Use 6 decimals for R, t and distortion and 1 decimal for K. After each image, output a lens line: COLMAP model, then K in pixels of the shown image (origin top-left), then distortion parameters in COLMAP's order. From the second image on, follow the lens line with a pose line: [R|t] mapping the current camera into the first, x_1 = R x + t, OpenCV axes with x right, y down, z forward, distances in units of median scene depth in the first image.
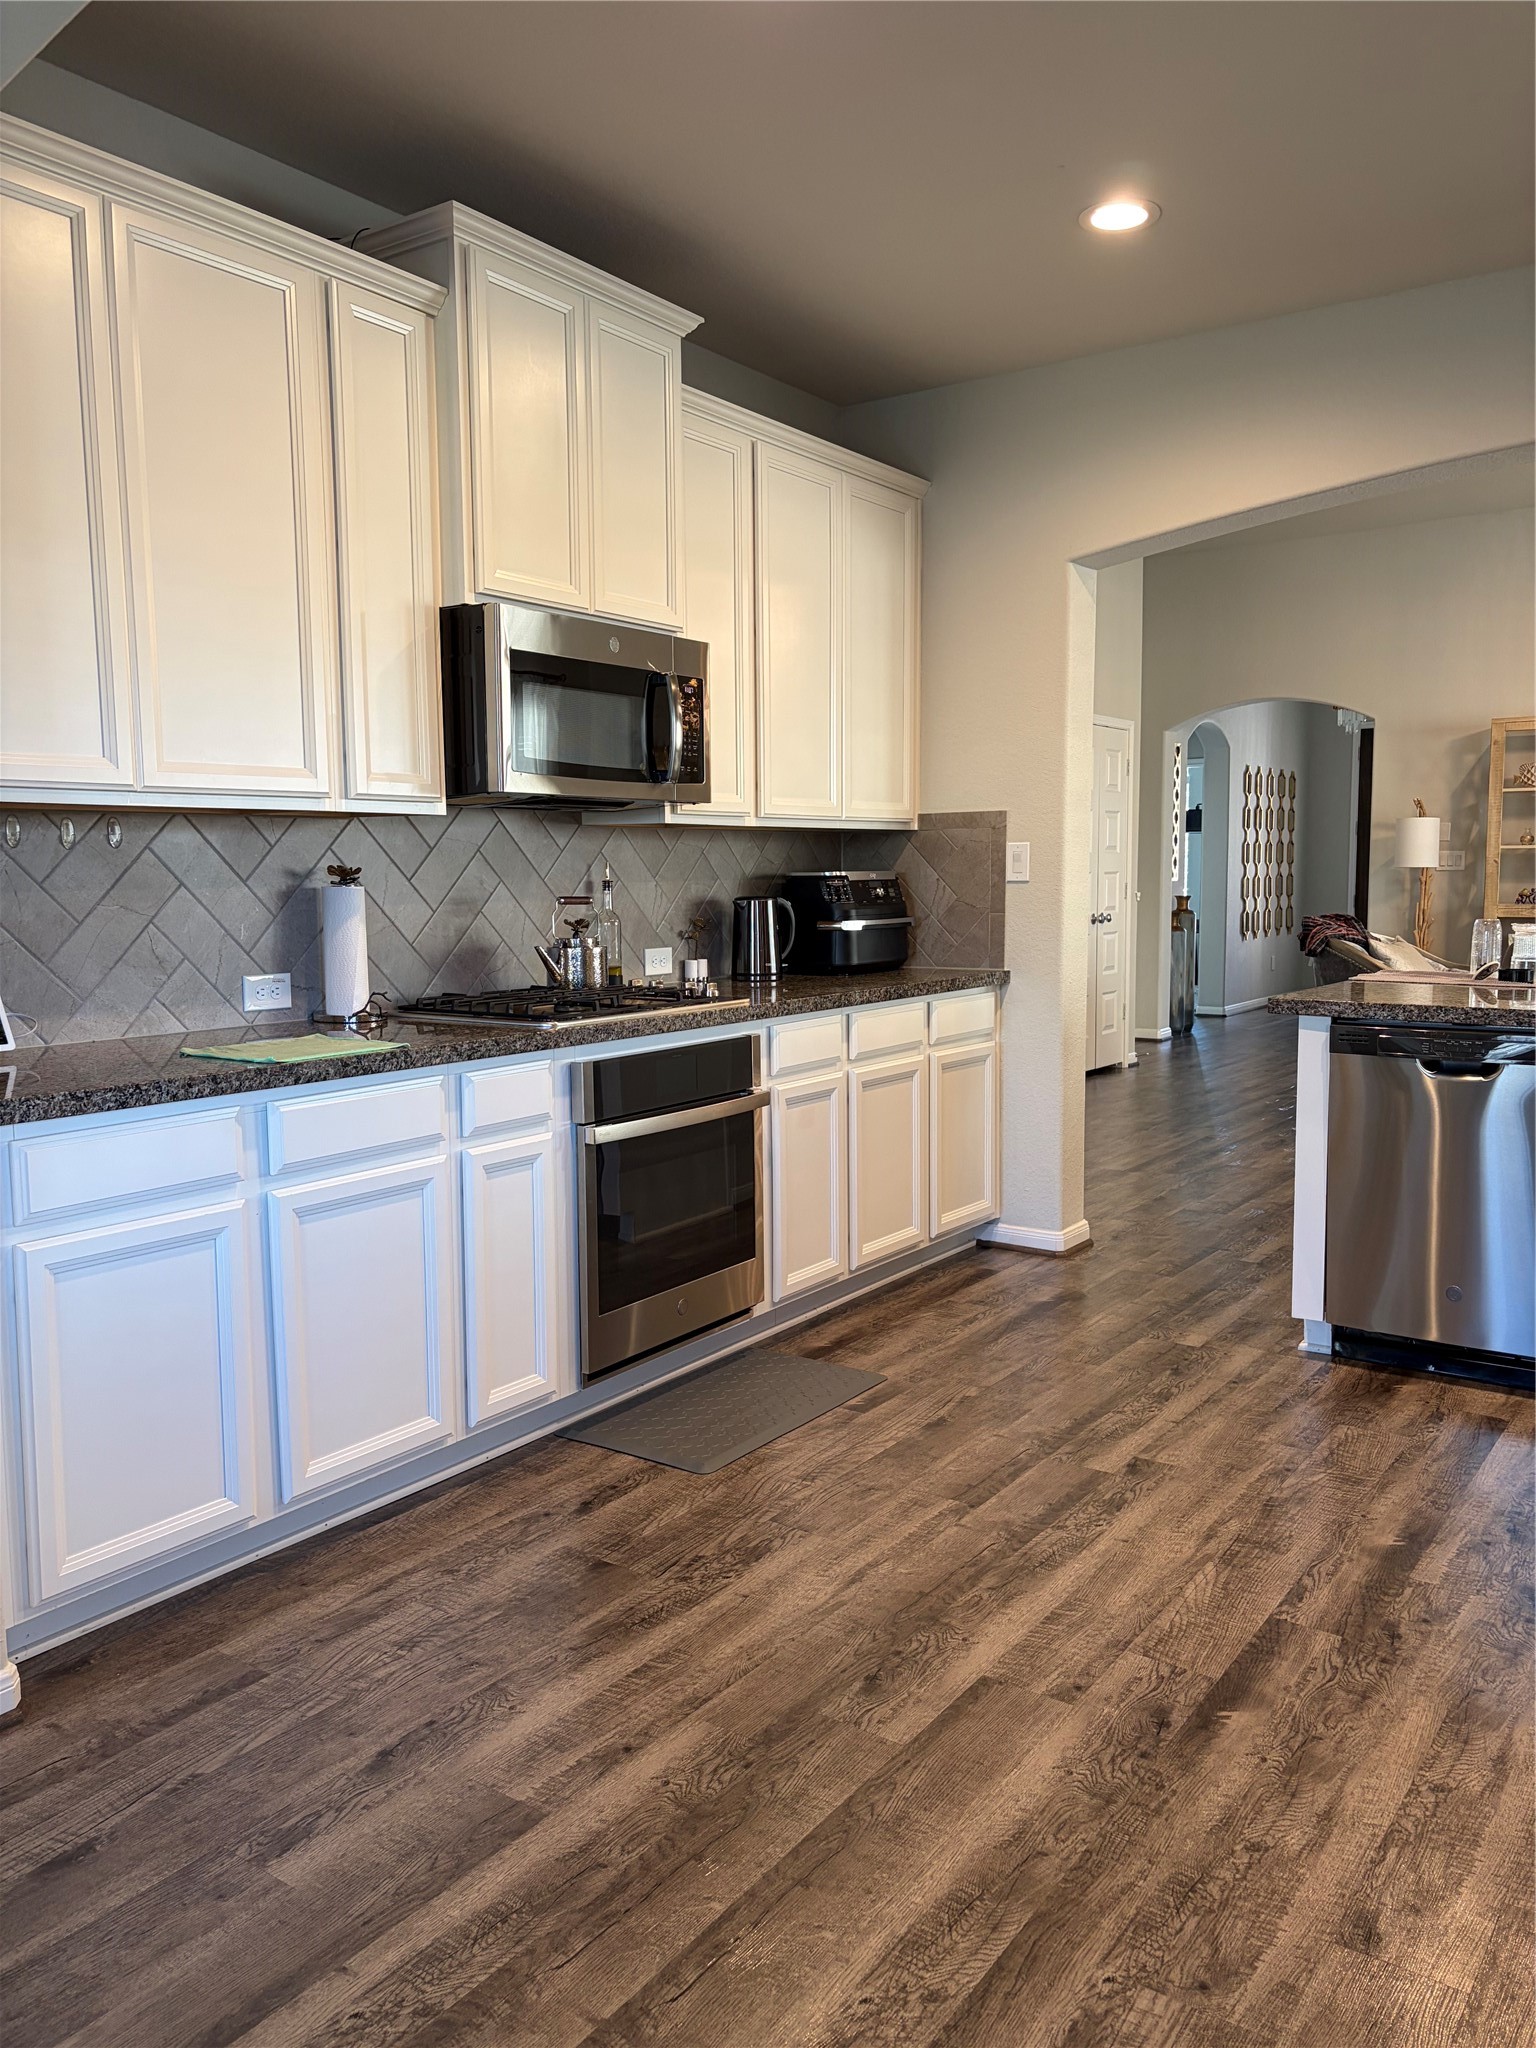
lens RADIAL K [[1553.1, 0, 768.0], [0, 1553.1, 1024.0], [0, 0, 1]] dist [0.044316, -0.038125]
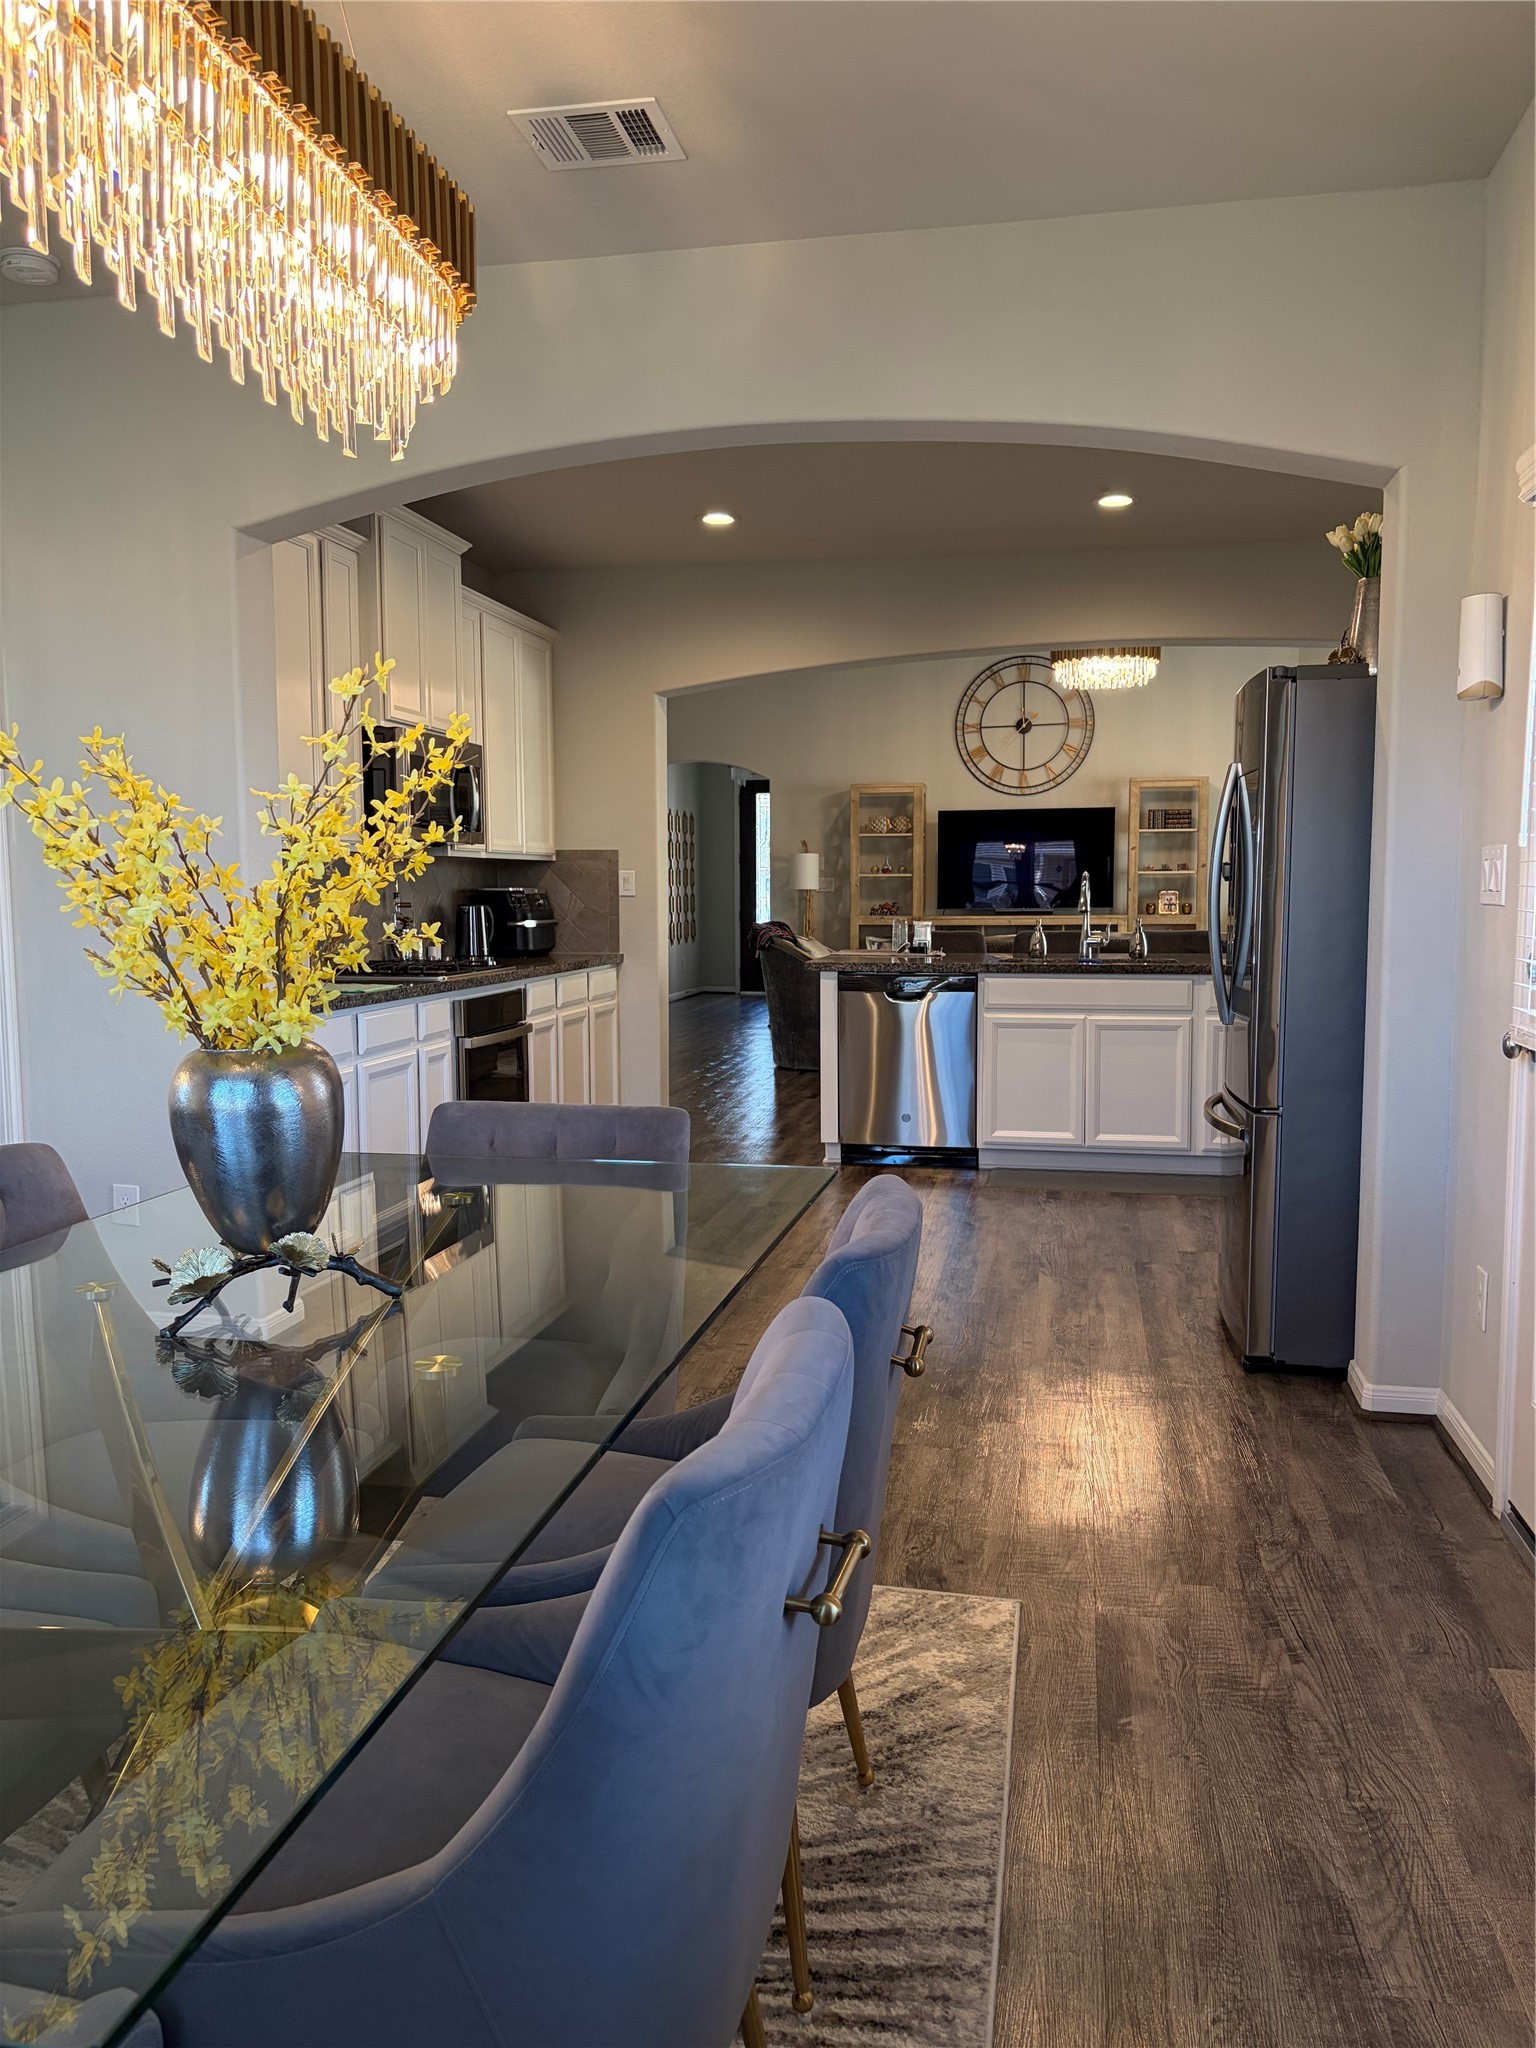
lens RADIAL K [[1553.1, 0, 768.0], [0, 1553.1, 1024.0], [0, 0, 1]] dist [0.044316, -0.038125]
pose [[0.913546, -0.030646, 0.405580, -0.387636], [0.036033, 0.999335, -0.005650, 0.056115], [-0.405137, 0.019775, 0.914042, -0.526492]]
